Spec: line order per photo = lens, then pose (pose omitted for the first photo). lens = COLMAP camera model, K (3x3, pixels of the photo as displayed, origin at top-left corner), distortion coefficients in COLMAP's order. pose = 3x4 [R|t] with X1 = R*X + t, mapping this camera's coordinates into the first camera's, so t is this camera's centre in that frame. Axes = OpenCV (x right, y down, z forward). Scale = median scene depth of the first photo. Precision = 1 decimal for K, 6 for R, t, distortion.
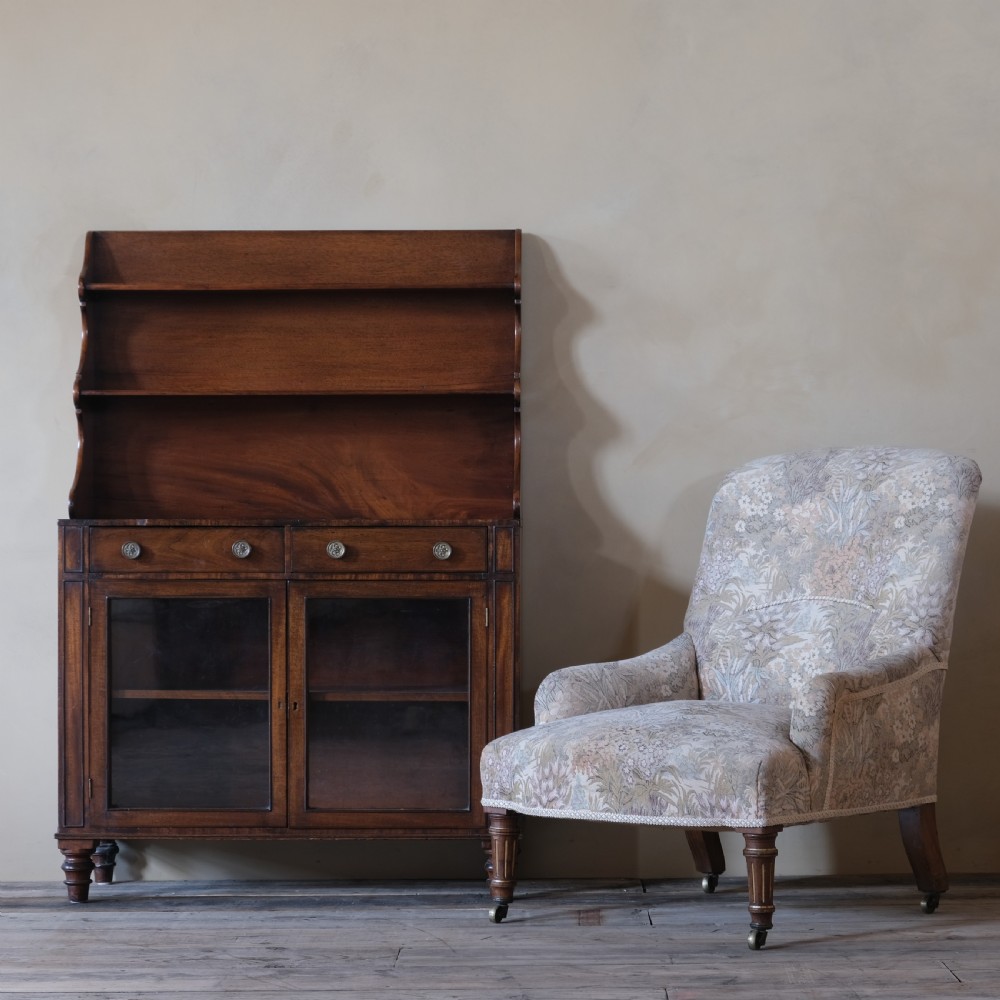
lens RADIAL K [[2990.5, 0, 503.6], [0, 2990.5, 538.4], [0, 0, 1]] dist [-0.116543, 1.994028]
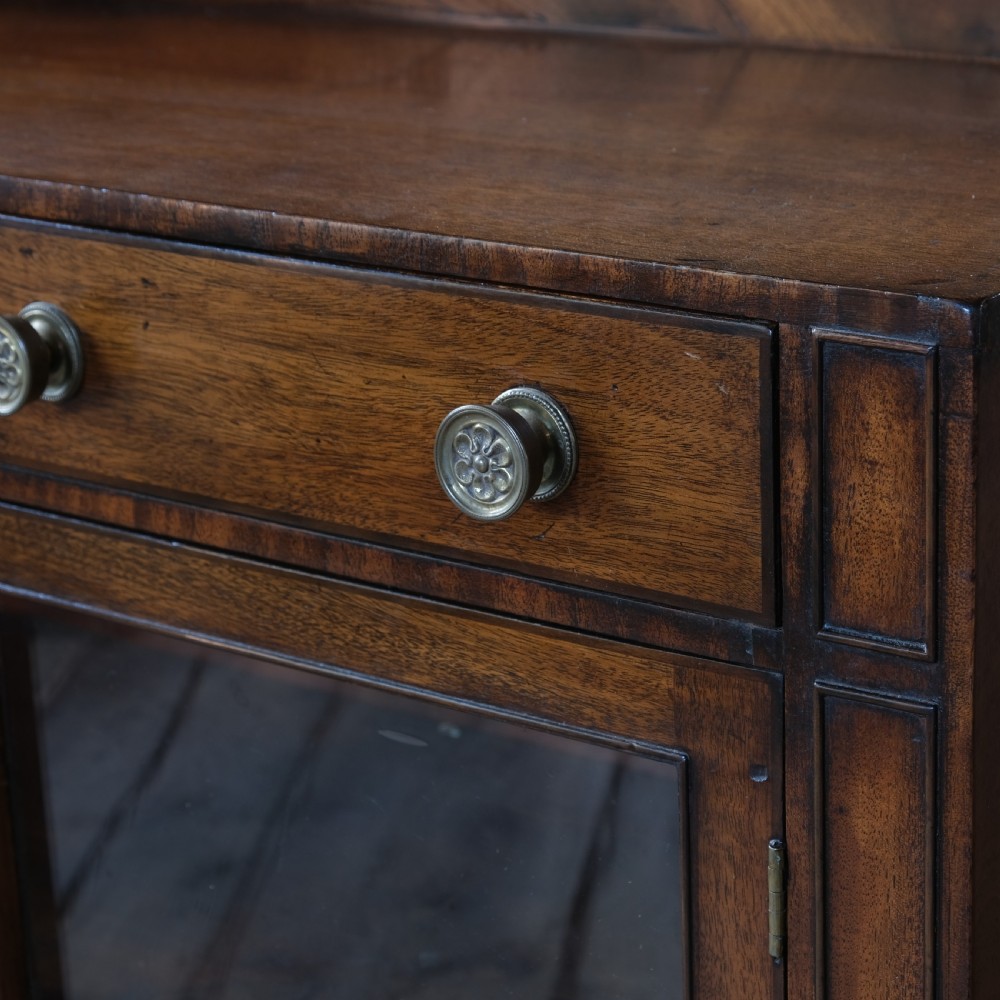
lens RADIAL K [[2990.5, 0, 503.6], [0, 2990.5, 538.4], [0, 0, 1]] dist [-0.116543, 1.994028]
pose [[0.809553, 0.156583, -0.565779, 0.066609], [0.033418, 0.949916, 0.310712, -0.039192], [0.586095, -0.270445, 0.763775, 0.876921]]
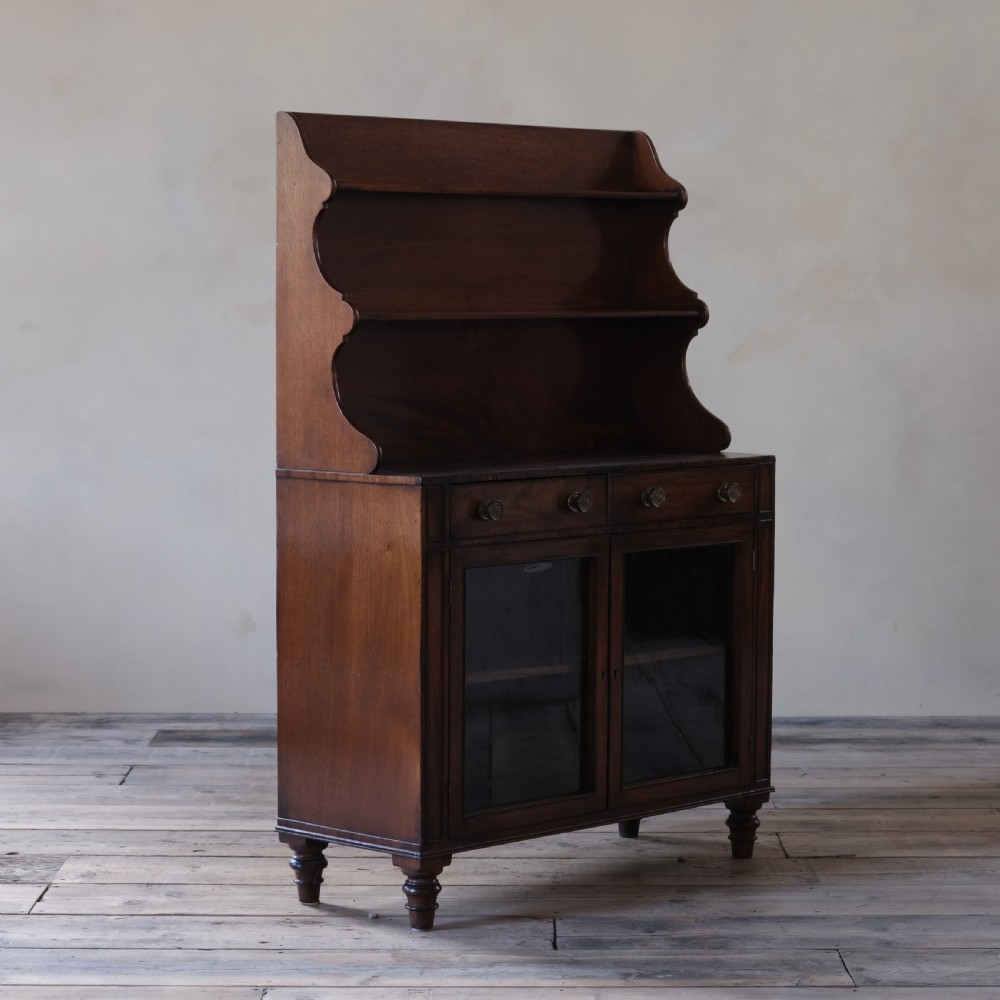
lens RADIAL K [[2990.5, 0, 503.6], [0, 2990.5, 538.4], [0, 0, 1]] dist [-0.116543, 1.994028]
pose [[0.679877, -0.062738, 0.730638, -0.739787], [-0.002599, 0.996121, 0.087953, -0.062530], [-0.733322, -0.061696, 0.677077, 0.422577]]
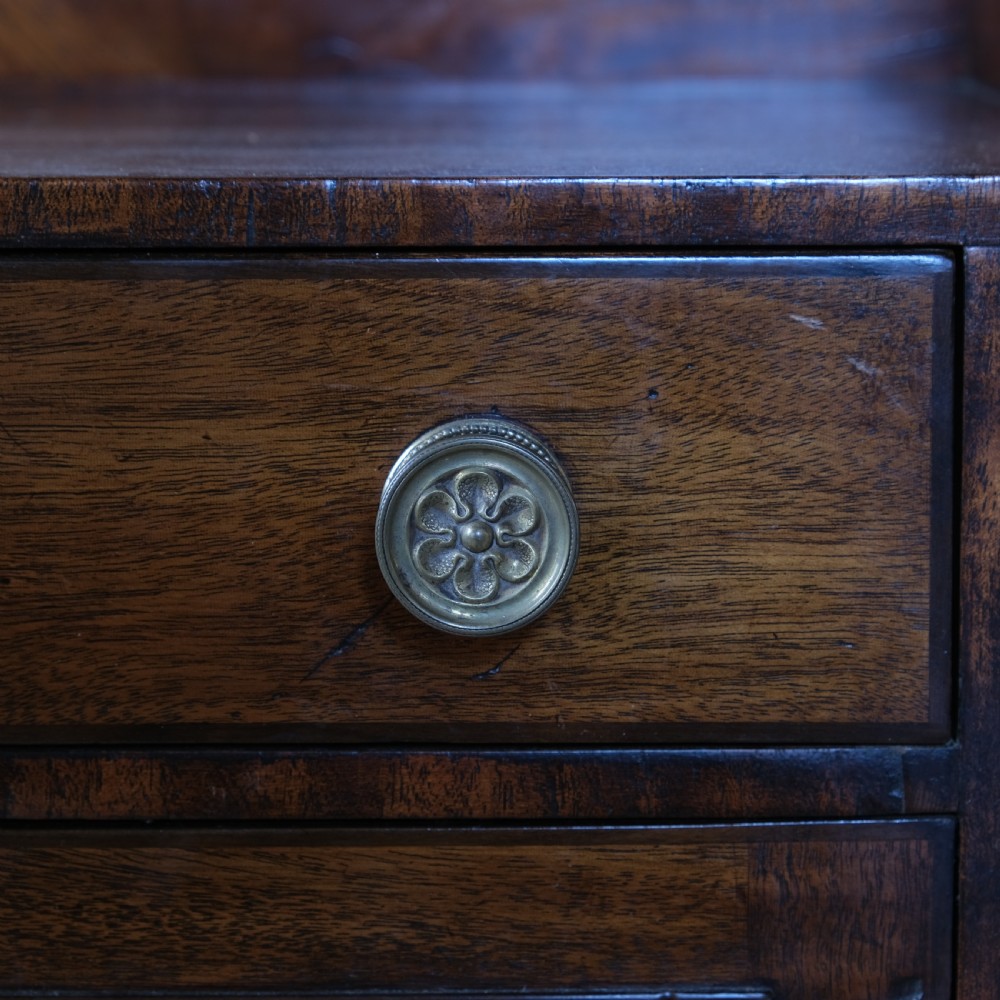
lens RADIAL K [[2990.5, 0, 503.6], [0, 2990.5, 538.4], [0, 0, 1]] dist [-0.116543, 1.994028]
pose [[0.999466, -0.004656, 0.032340, -0.022431], [0.000089, 0.990180, 0.139800, -0.008101], [-0.032674, -0.139723, 0.989651, 0.904967]]
